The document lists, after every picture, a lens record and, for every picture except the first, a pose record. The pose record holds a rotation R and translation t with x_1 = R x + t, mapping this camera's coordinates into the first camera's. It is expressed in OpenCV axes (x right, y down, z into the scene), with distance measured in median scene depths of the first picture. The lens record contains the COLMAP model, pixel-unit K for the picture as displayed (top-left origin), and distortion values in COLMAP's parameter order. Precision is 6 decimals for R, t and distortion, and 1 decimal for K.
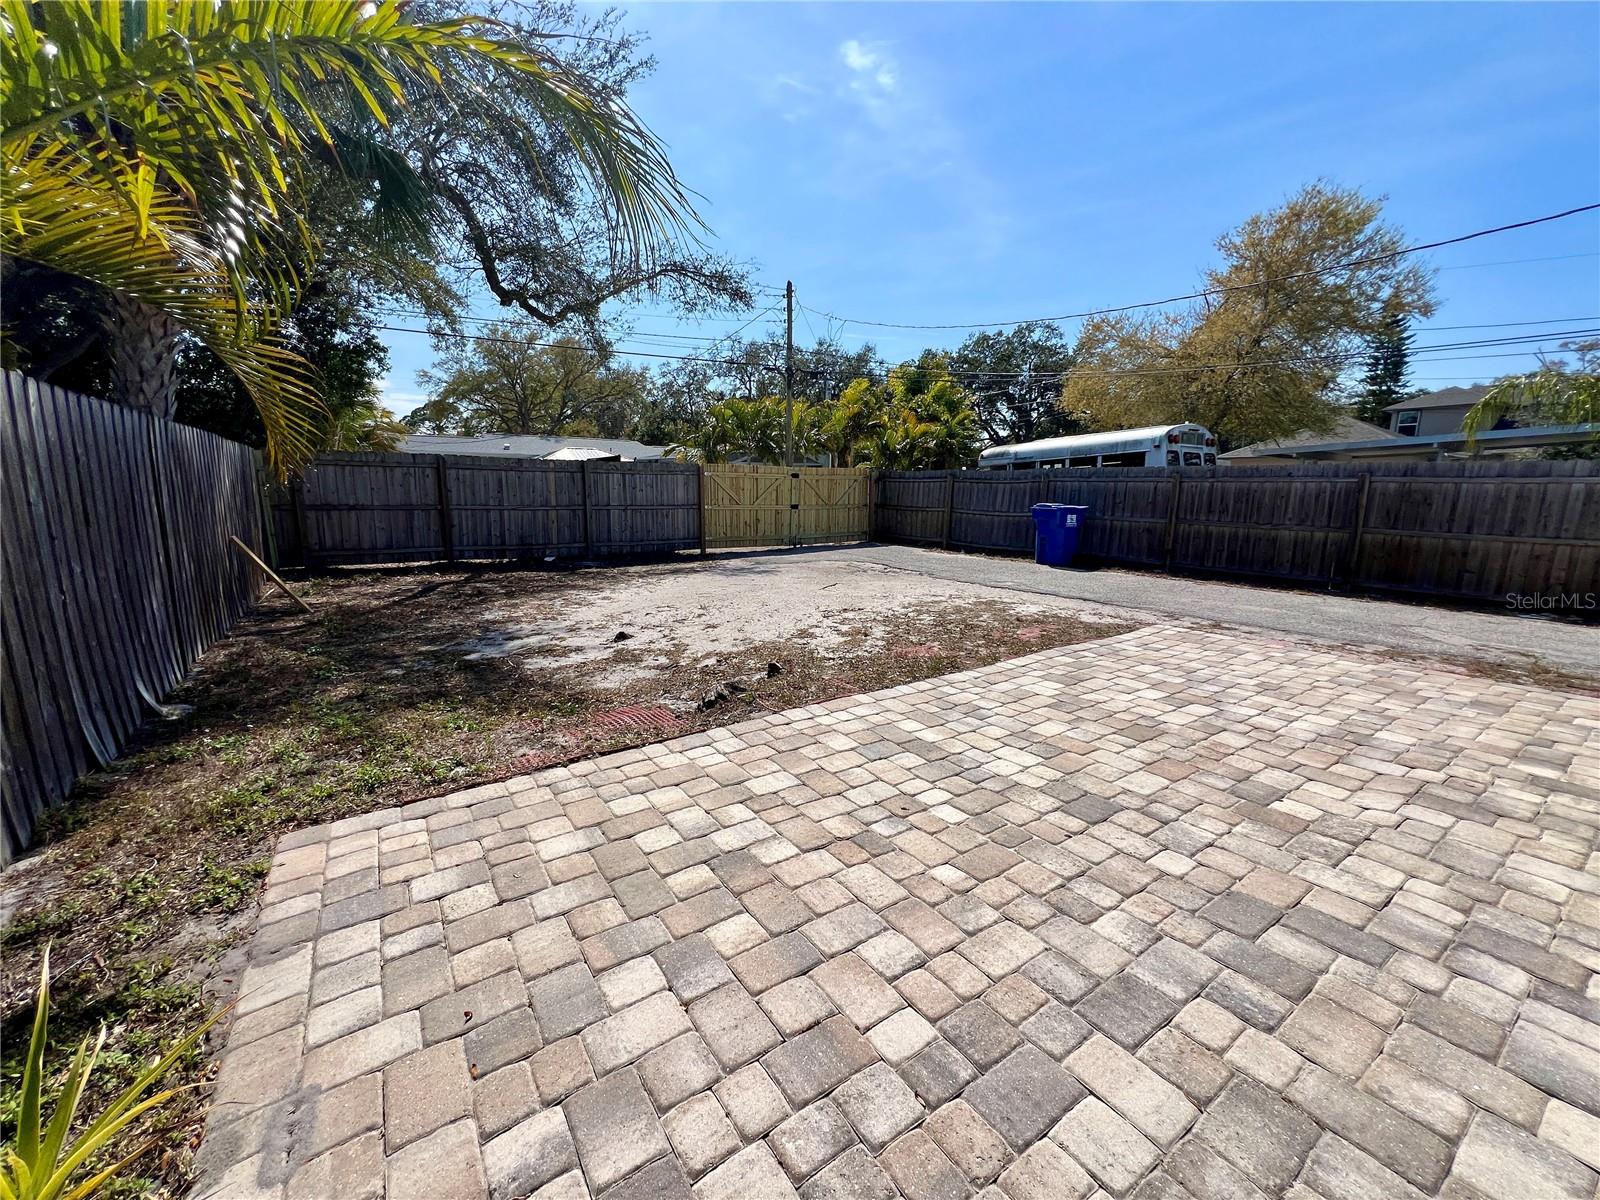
lens RADIAL K [[638.8, 0, 791.2], [0, 638.8, 597.8], [0, 0, 1]] dist [-0.002669, 0.000753]
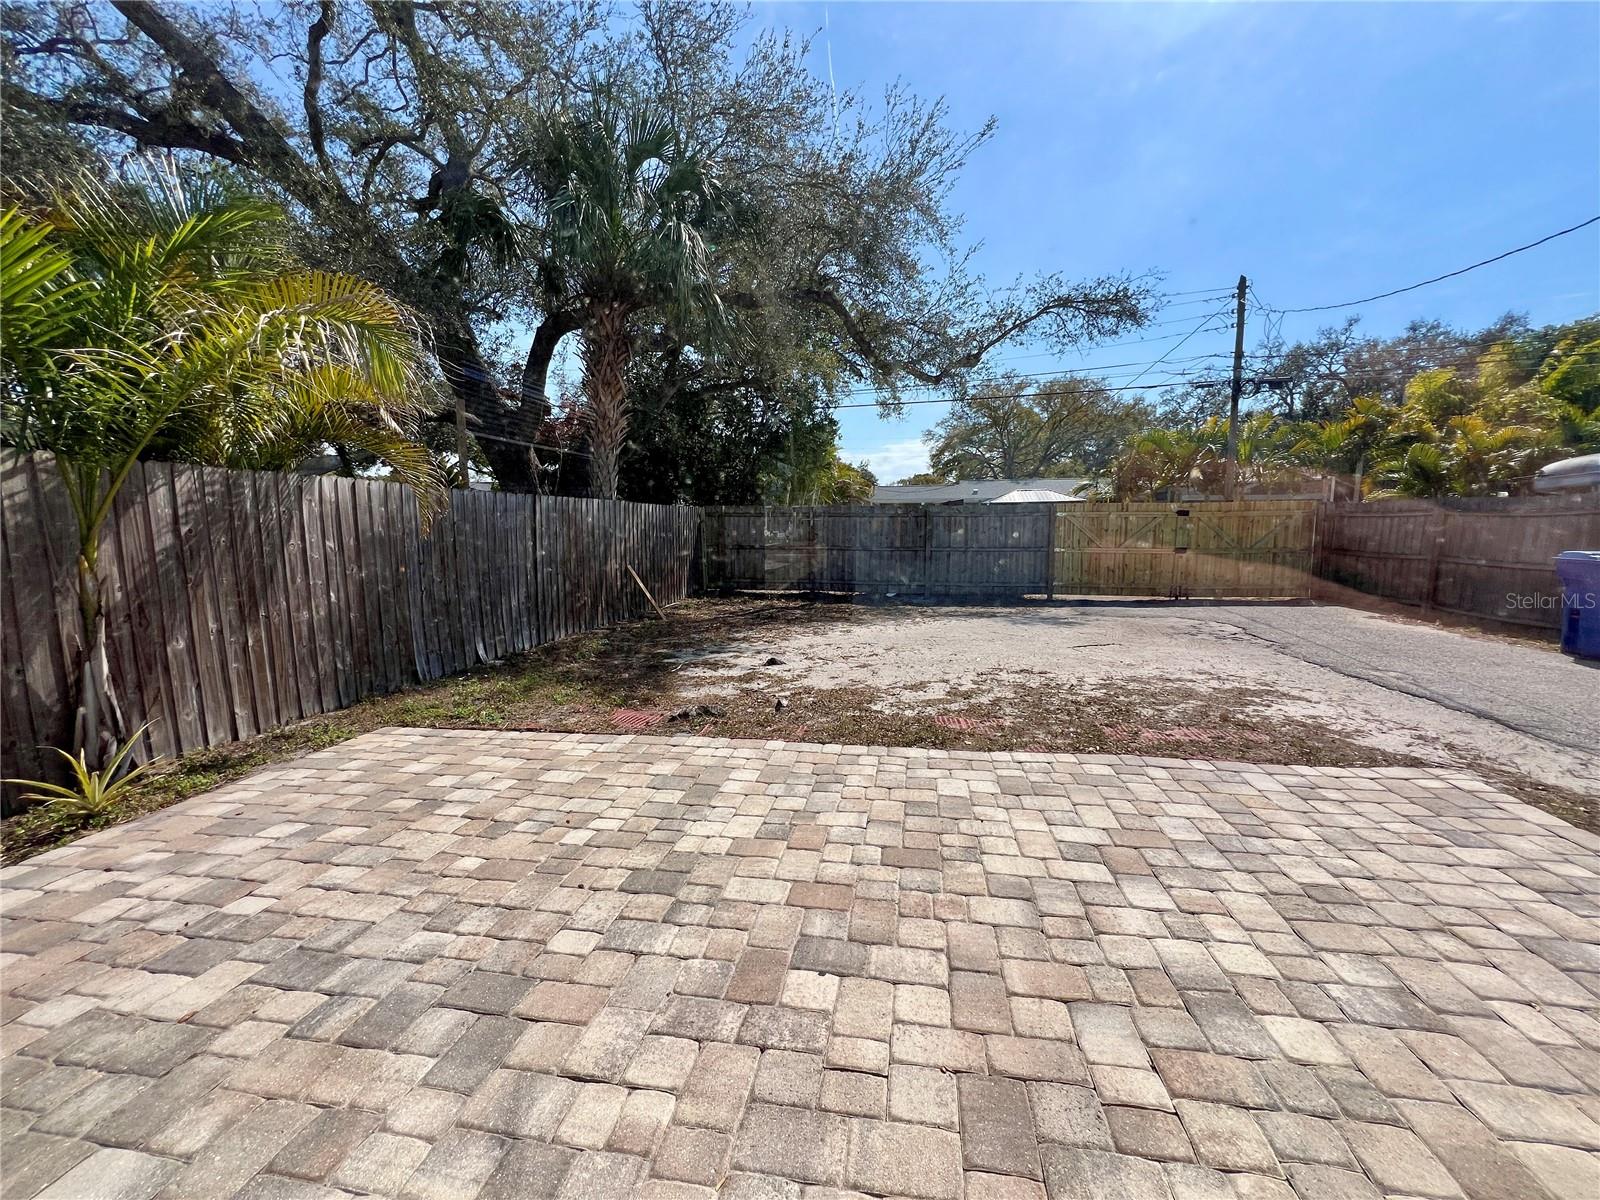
lens RADIAL K [[638.8, 0, 815.0], [0, 638.8, 599.7], [0, 0, 1]] dist [-0.002669, 0.000753]
pose [[0.721496, 0.065857, -0.689280, 0.745592], [-0.105586, 0.994289, -0.015522, -0.053392], [0.684321, 0.083978, 0.724329, 0.267887]]
